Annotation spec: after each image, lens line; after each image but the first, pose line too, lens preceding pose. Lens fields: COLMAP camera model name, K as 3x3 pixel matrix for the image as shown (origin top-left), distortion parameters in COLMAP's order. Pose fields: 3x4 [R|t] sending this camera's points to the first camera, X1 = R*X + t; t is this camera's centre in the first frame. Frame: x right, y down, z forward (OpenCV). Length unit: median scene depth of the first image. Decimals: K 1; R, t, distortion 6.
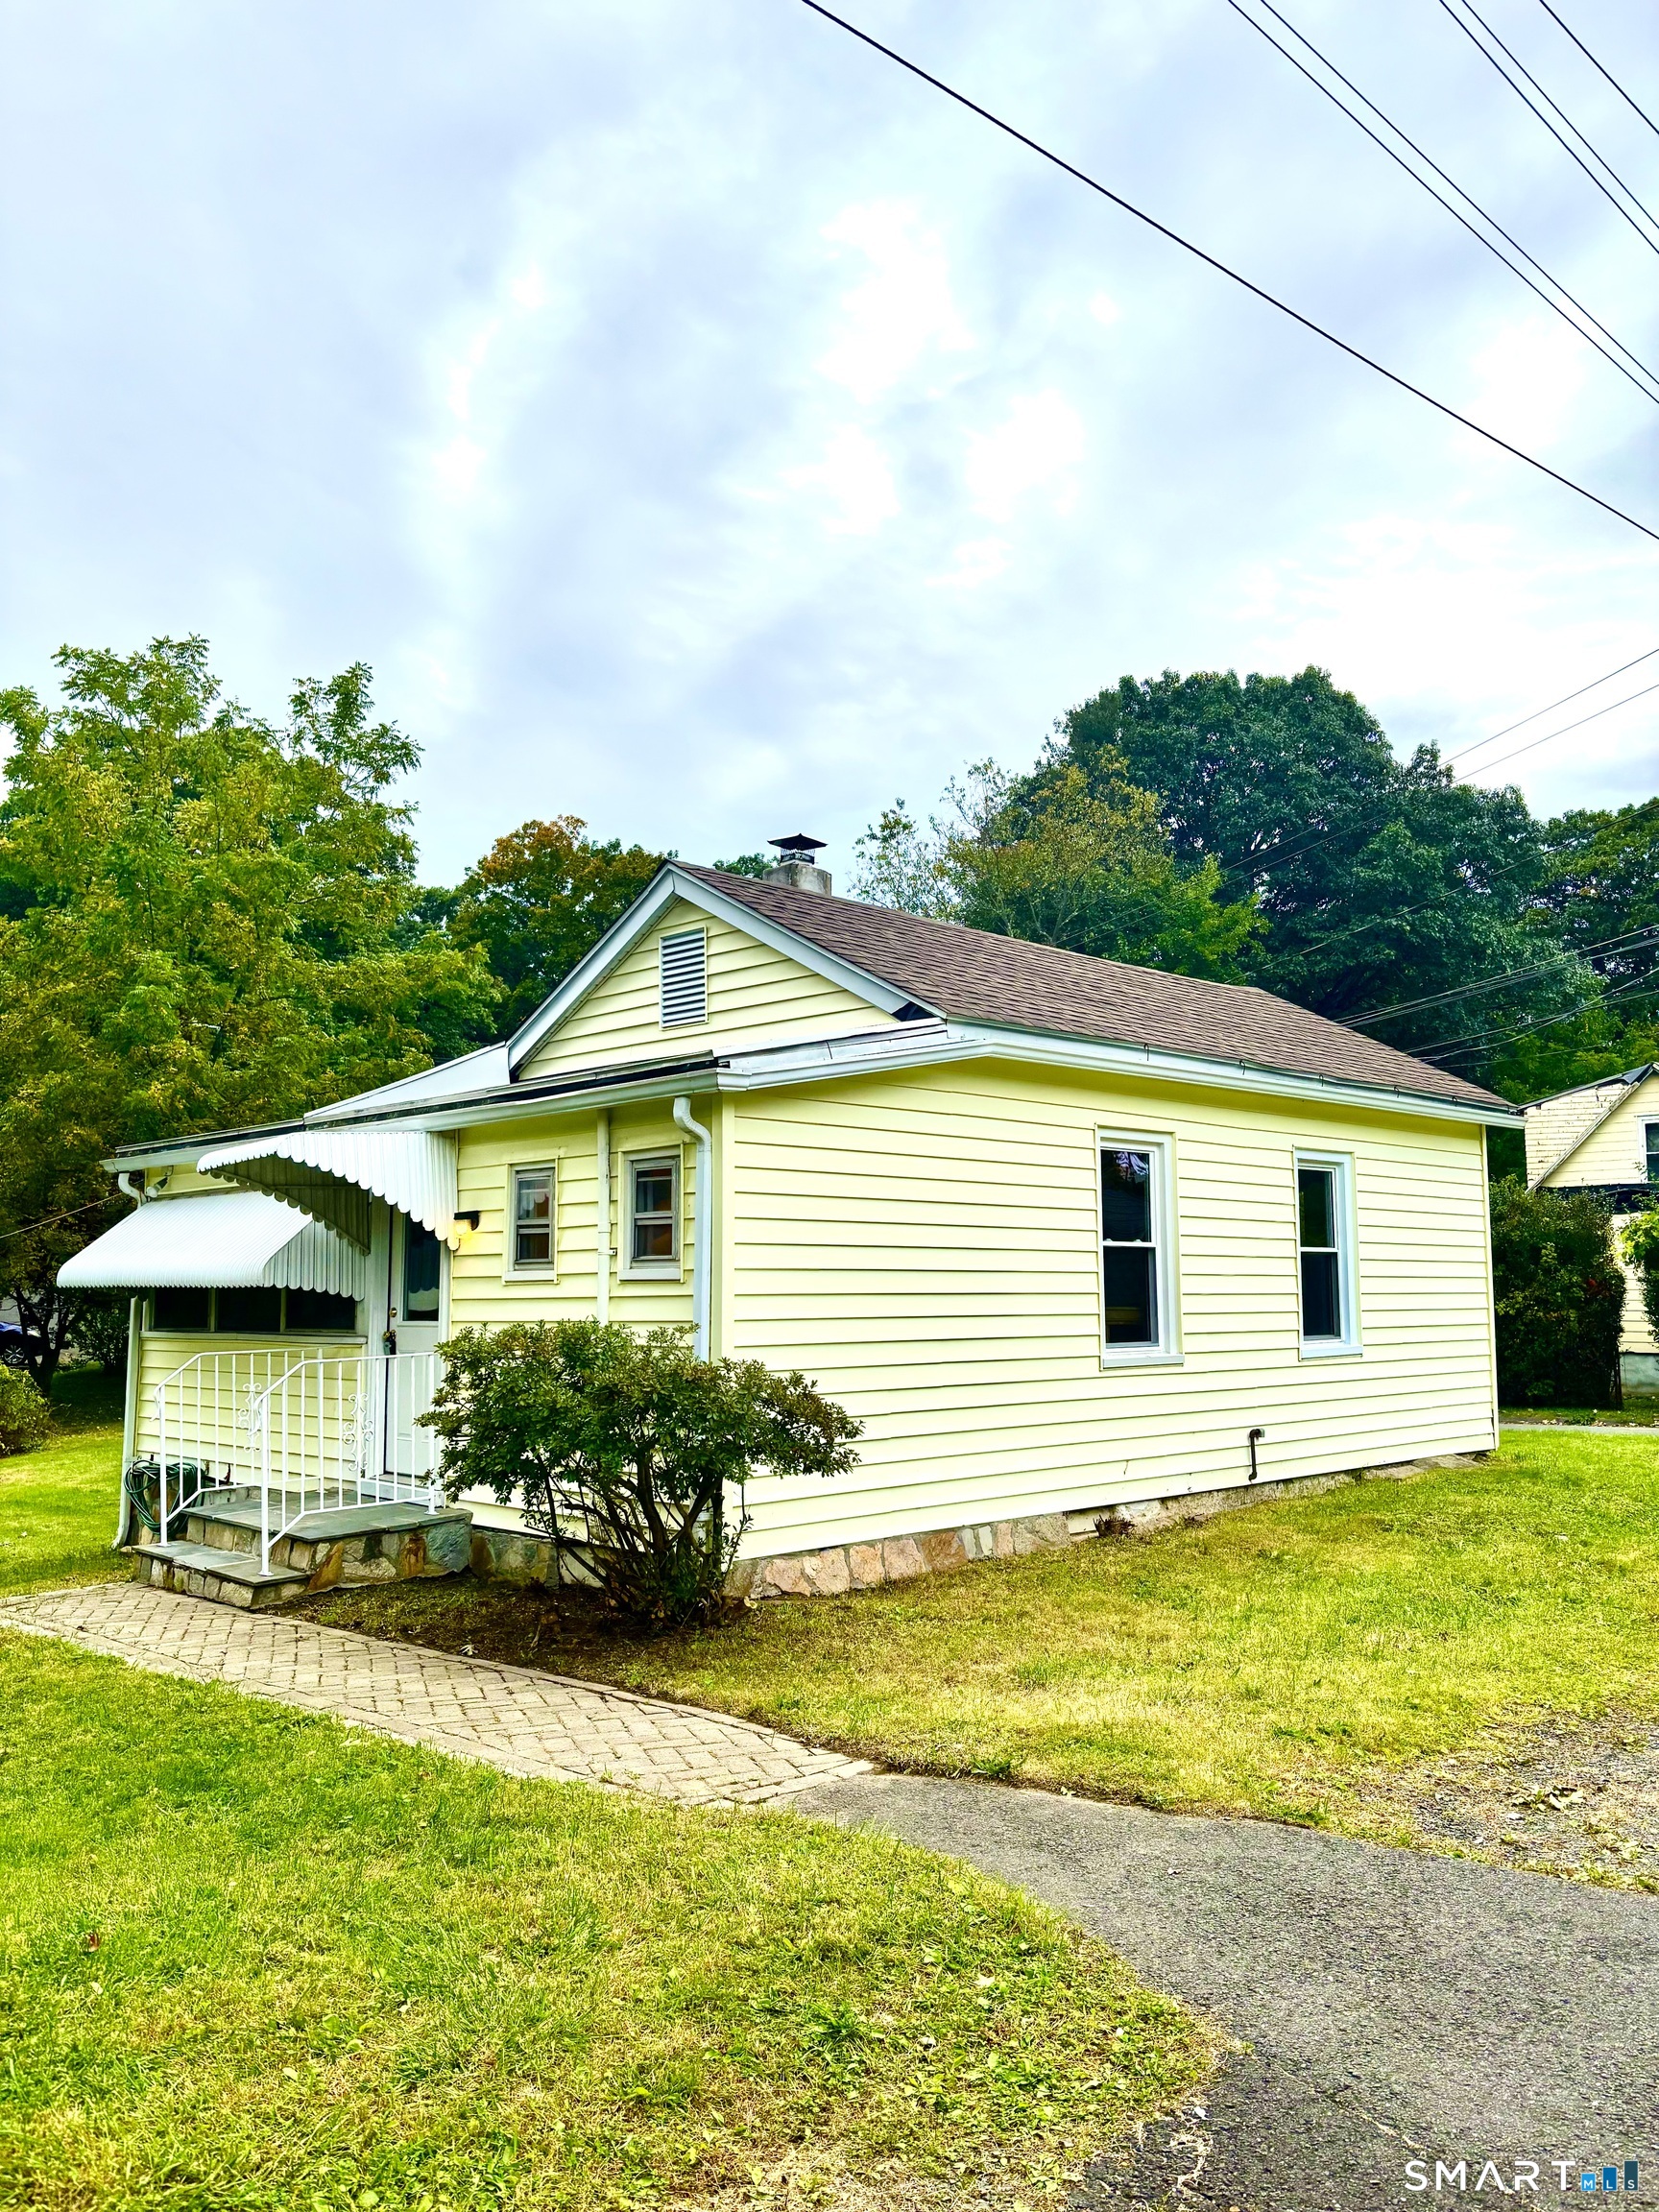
lens RADIAL K [[1725.3, 0, 830.5], [0, 1725.3, 1097.4], [0, 0, 1]] dist [0.000944, 0.000077]
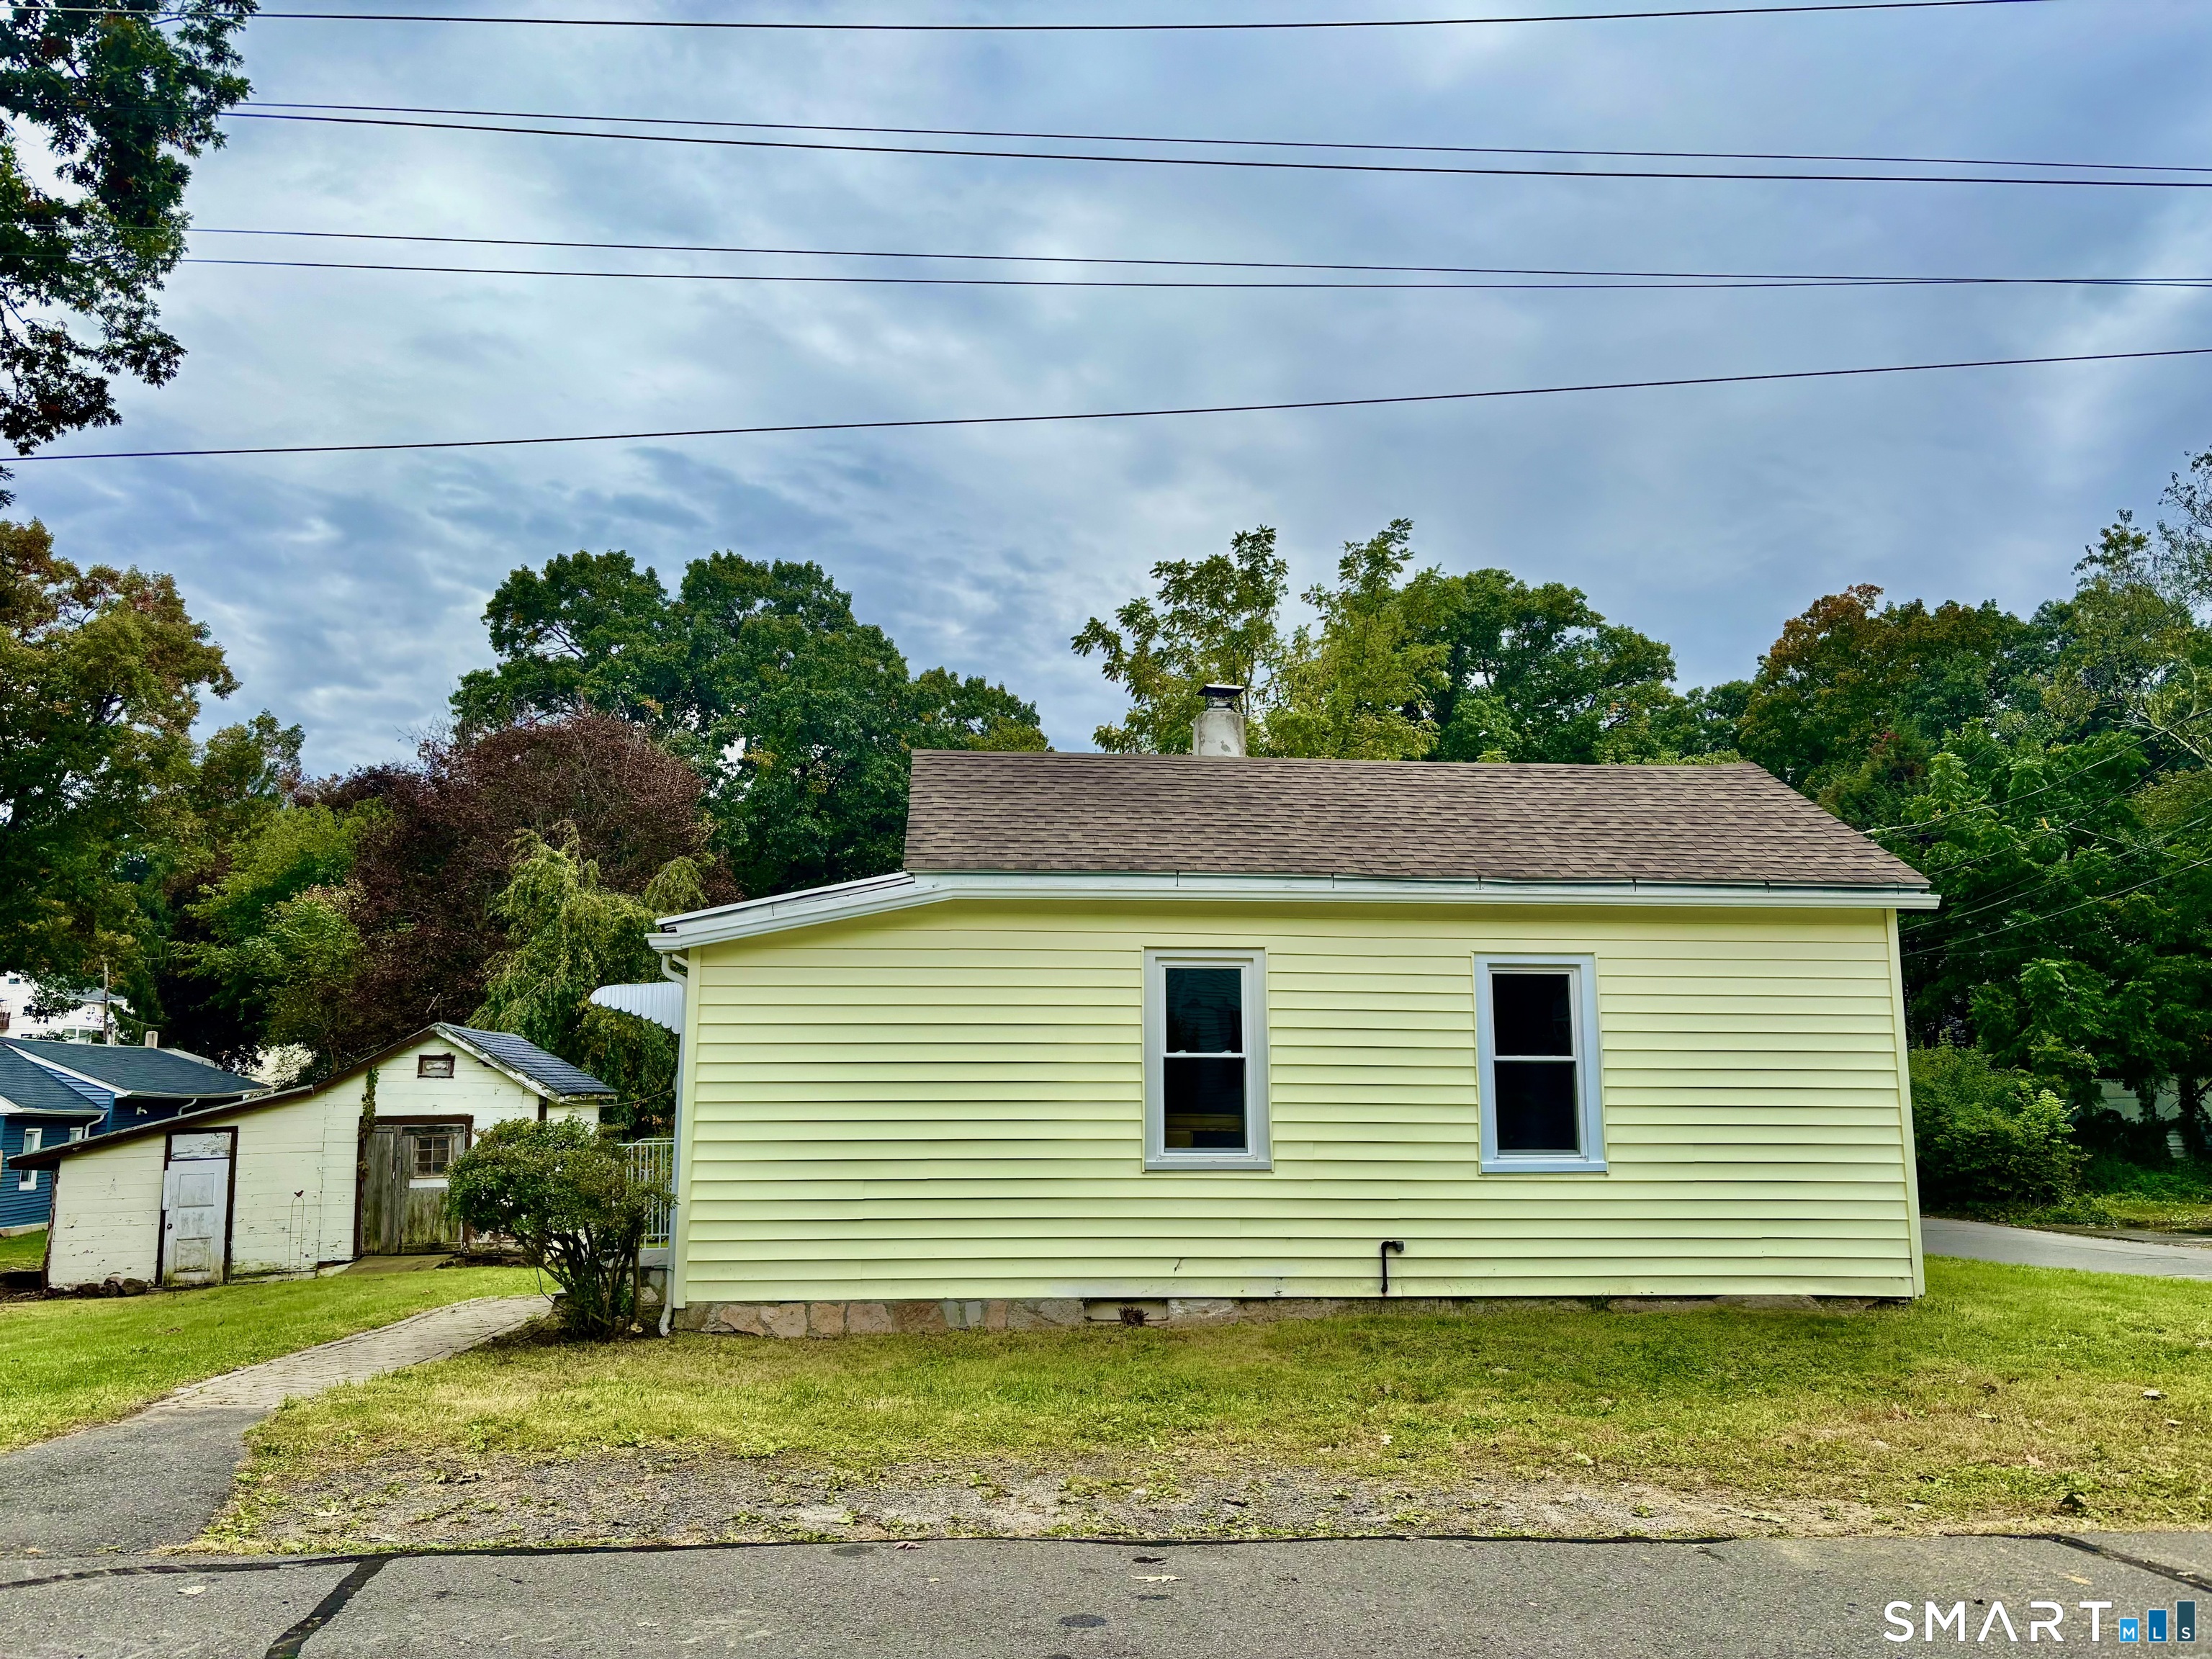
lens RADIAL K [[1725.3, 0, 1105.4], [0, 1725.3, 849.7], [0, 0, 1]] dist [0.000944, 0.000077]
pose [[0.746293, -0.088743, -0.659676, 0.794729], [0.069728, 0.996043, -0.055109, 0.012738], [0.661956, -0.004871, 0.749527, 0.158165]]
